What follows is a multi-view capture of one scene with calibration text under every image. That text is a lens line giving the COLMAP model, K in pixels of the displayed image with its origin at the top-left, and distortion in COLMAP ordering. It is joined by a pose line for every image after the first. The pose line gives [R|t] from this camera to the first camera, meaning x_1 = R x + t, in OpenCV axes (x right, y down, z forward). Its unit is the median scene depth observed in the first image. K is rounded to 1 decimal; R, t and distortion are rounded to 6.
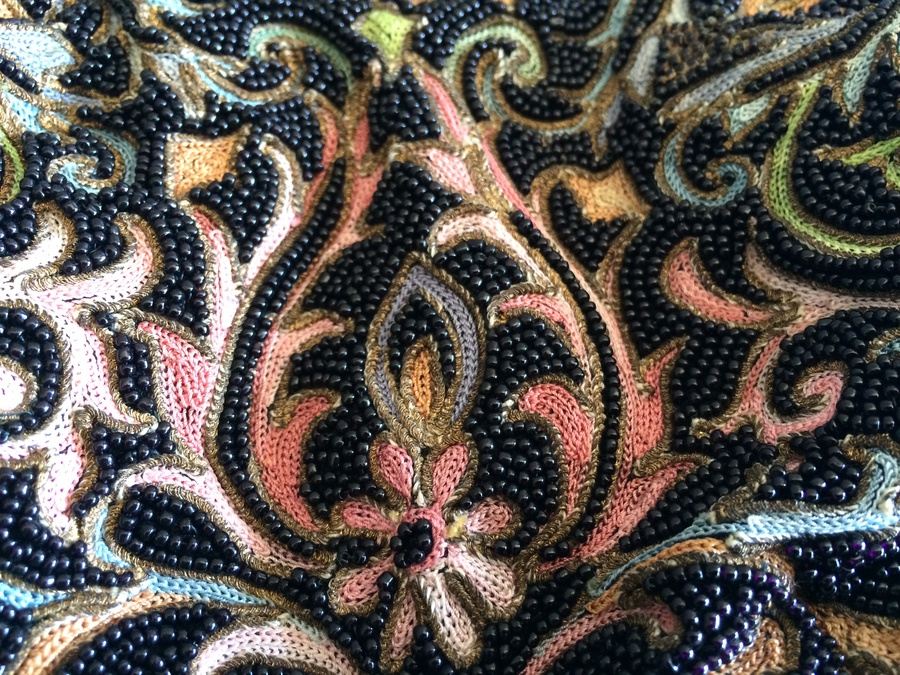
lens RADIAL K [[797.2, 0, 450.0], [0, 797.2, 337.5], [0, 0, 1]] dist [0.055706, -0.130399]
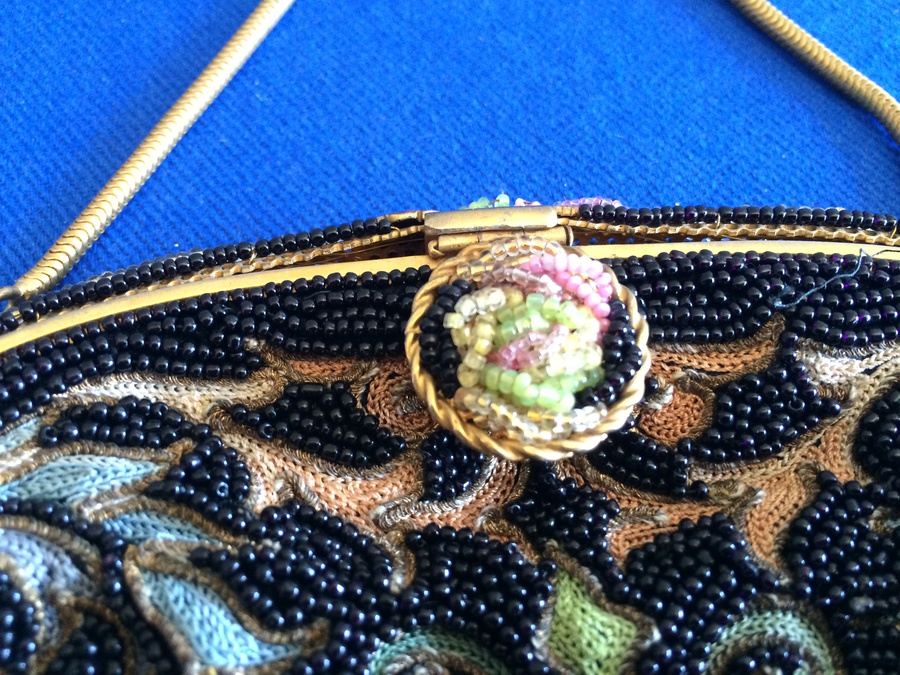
lens RADIAL K [[797.2, 0, 450.0], [0, 797.2, 337.5], [0, 0, 1]] dist [0.055706, -0.130399]
pose [[0.999576, -0.008372, -0.027888, -0.188626], [0.009541, 0.999071, 0.042029, -0.735584], [0.027510, -0.042277, 0.998727, 0.460589]]
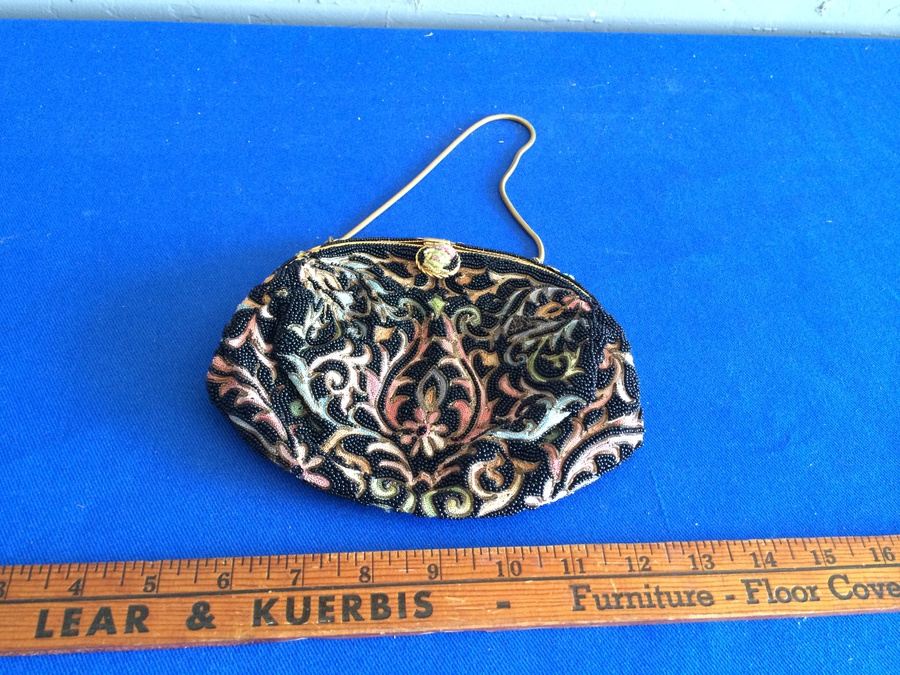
lens RADIAL K [[797.2, 0, 450.0], [0, 797.2, 337.5], [0, 0, 1]] dist [0.055706, -0.130399]
pose [[0.986554, 0.150475, -0.063793, 0.253851], [-0.160228, 0.967443, -0.195913, 0.502439], [0.032236, 0.203500, 0.978544, -2.765092]]
